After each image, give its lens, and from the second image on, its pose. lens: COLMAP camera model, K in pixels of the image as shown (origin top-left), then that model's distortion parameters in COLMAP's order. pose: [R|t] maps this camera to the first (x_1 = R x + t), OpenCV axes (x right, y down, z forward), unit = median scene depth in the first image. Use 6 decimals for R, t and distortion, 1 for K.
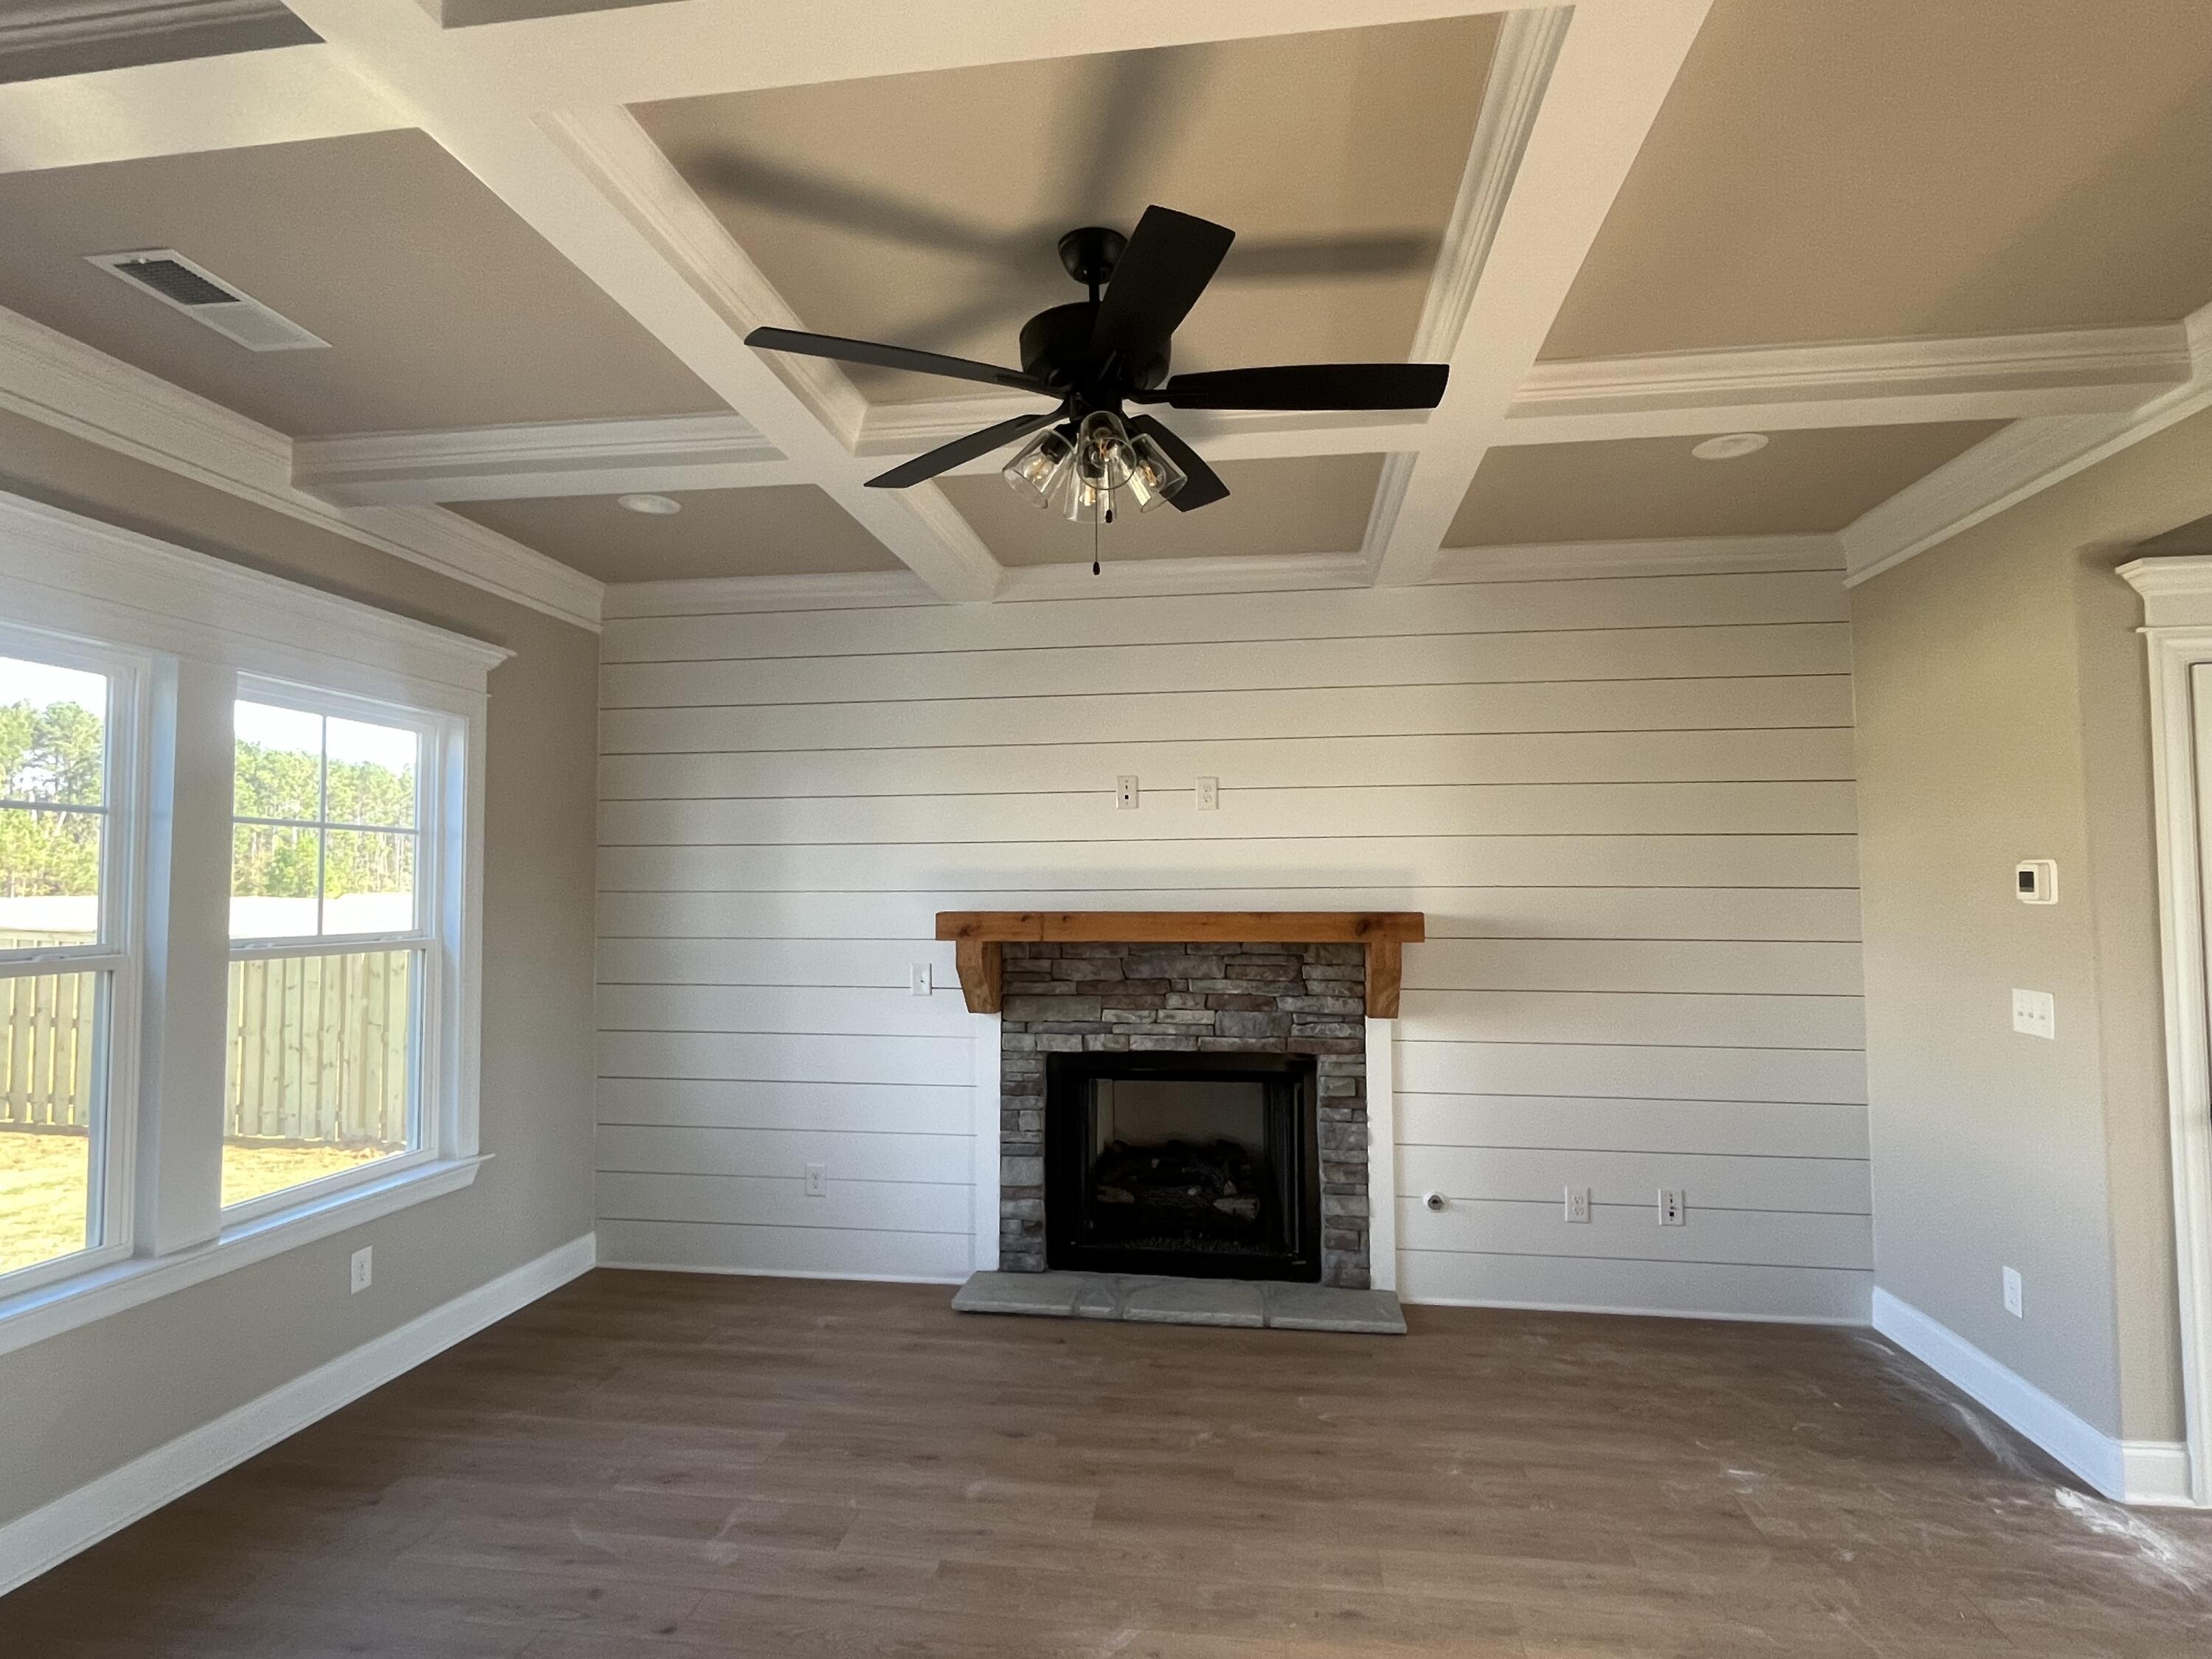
lens RADIAL K [[1165.3, 0, 1118.3], [0, 1165.3, 833.8], [0, 0, 1]] dist [0.003520, -0.002895]
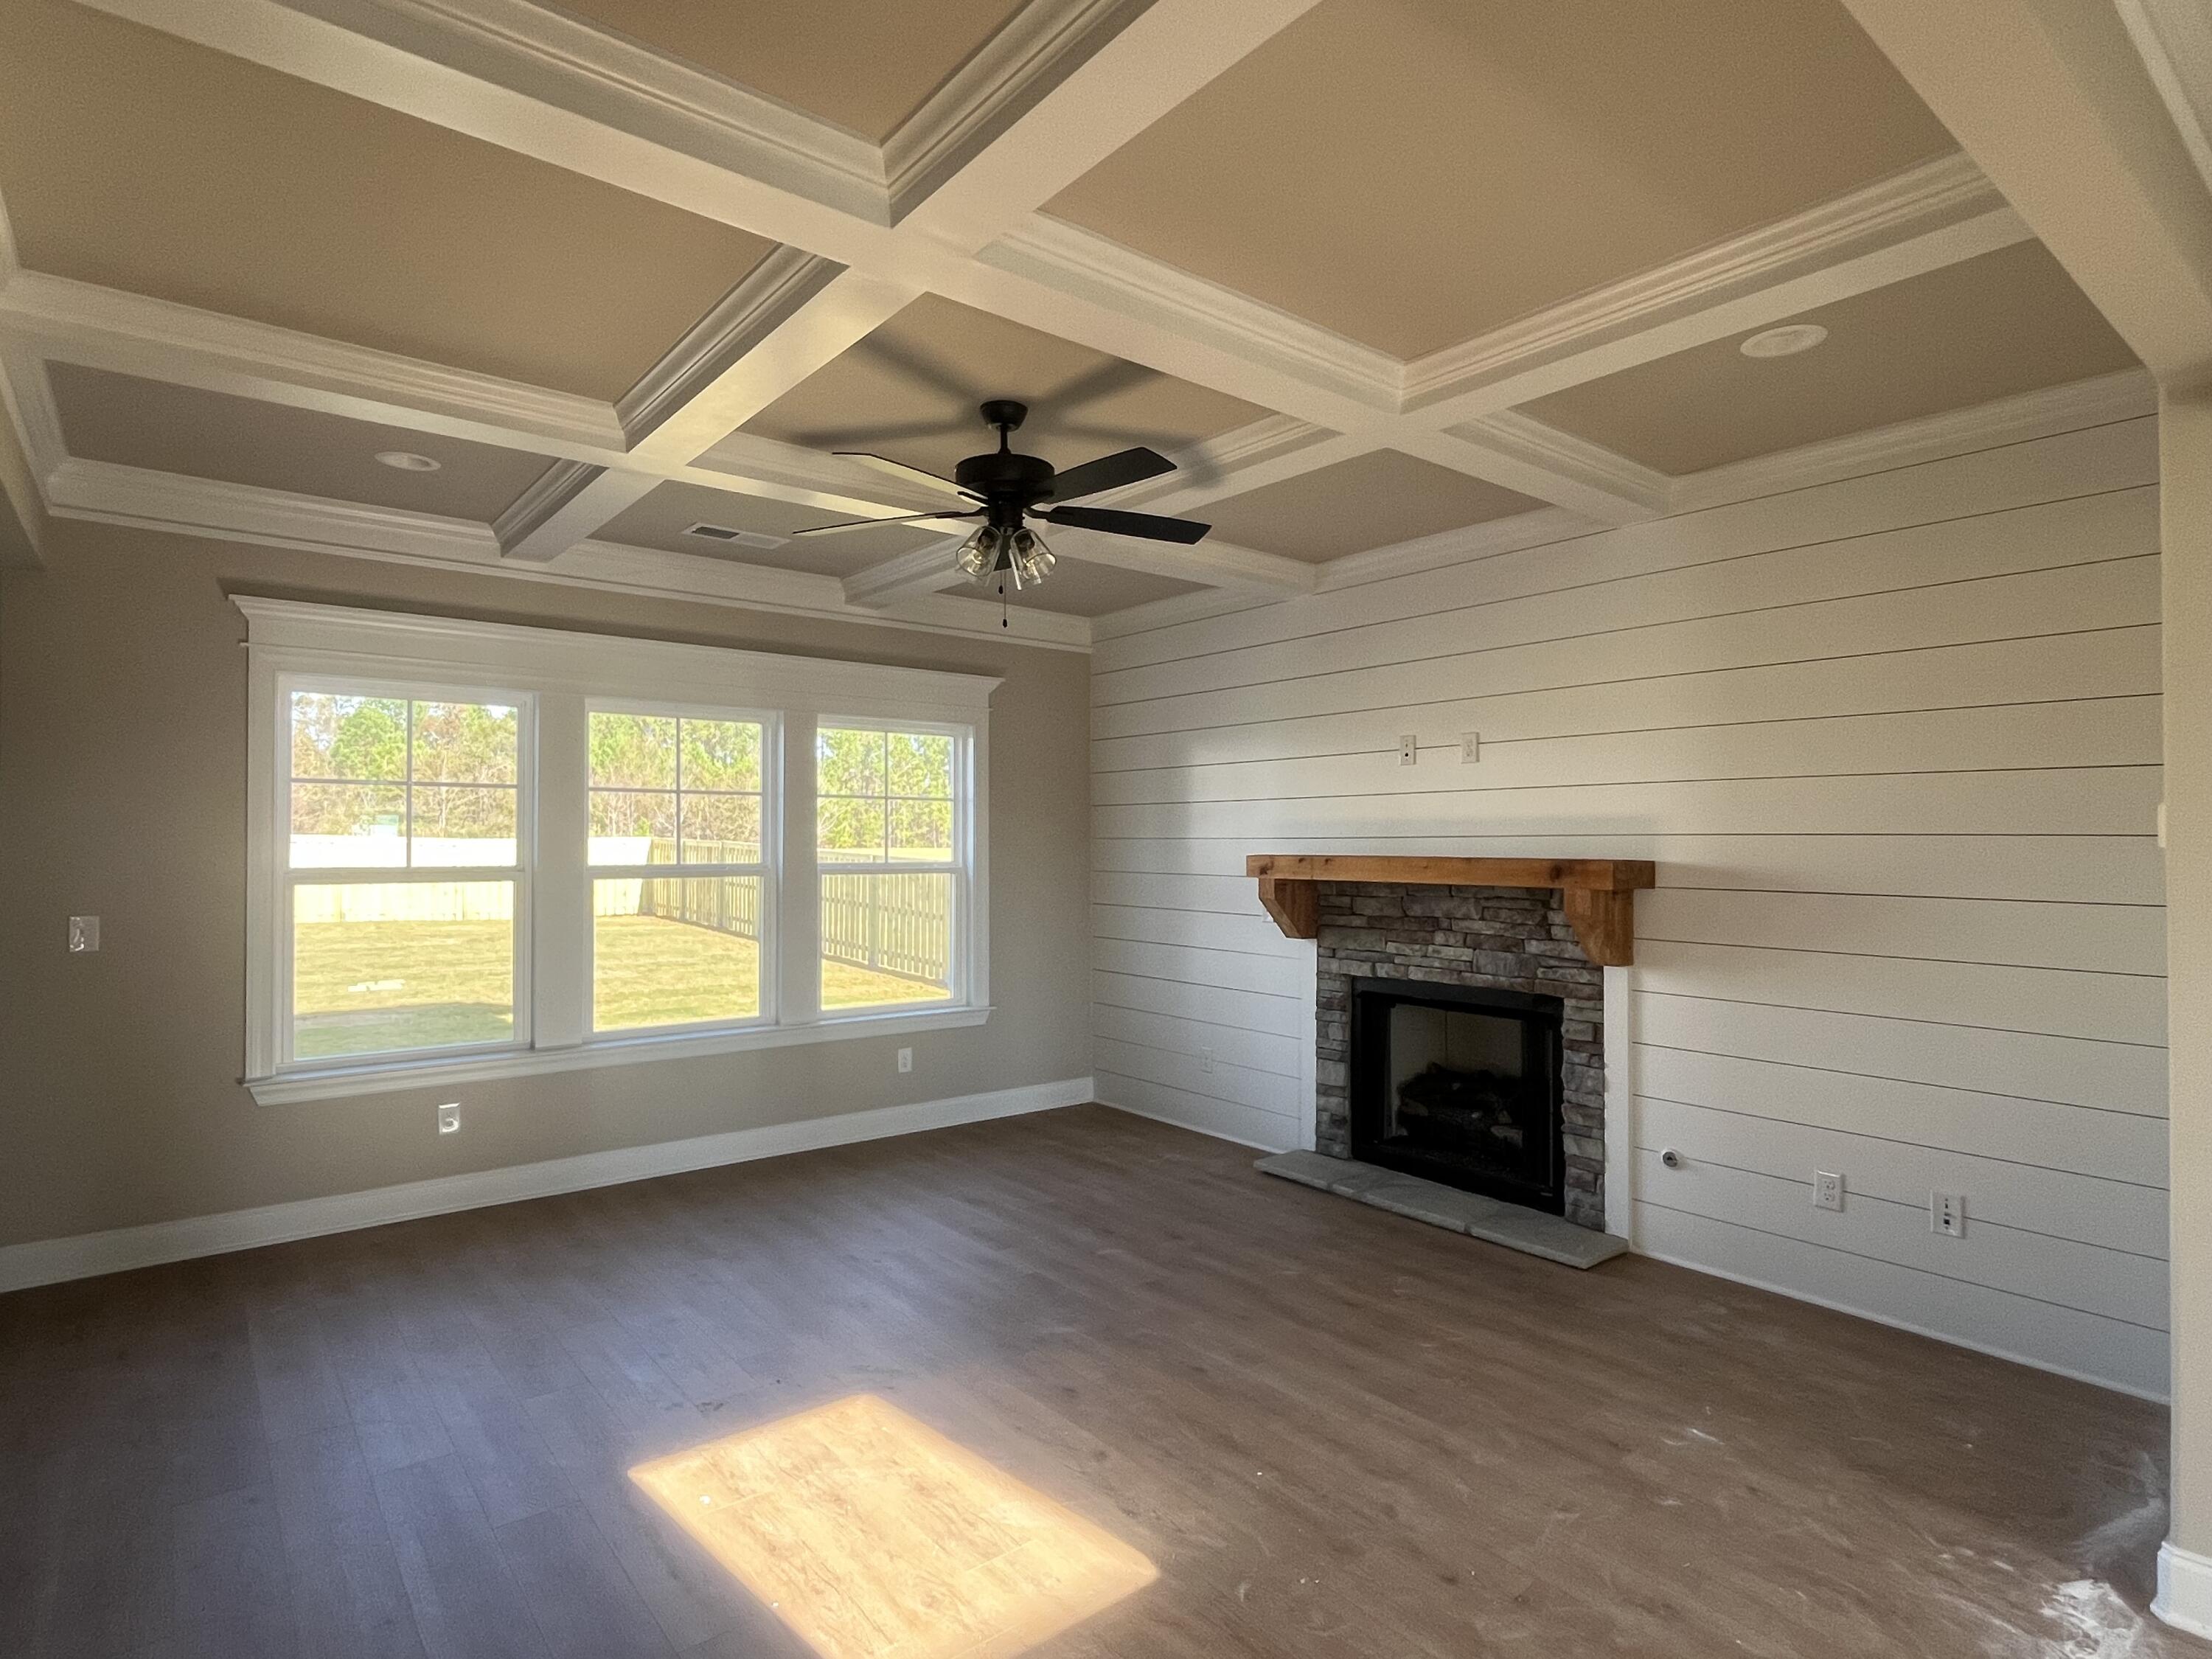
lens RADIAL K [[1165.3, 0, 1105.1], [0, 1165.3, 835.1], [0, 0, 1]] dist [0.003520, -0.002895]
pose [[0.731237, 0.000376, -0.682124, 0.623002], [0.026917, 0.999205, 0.029406, 0.005604], [0.681592, -0.039863, 0.730645, -0.020599]]
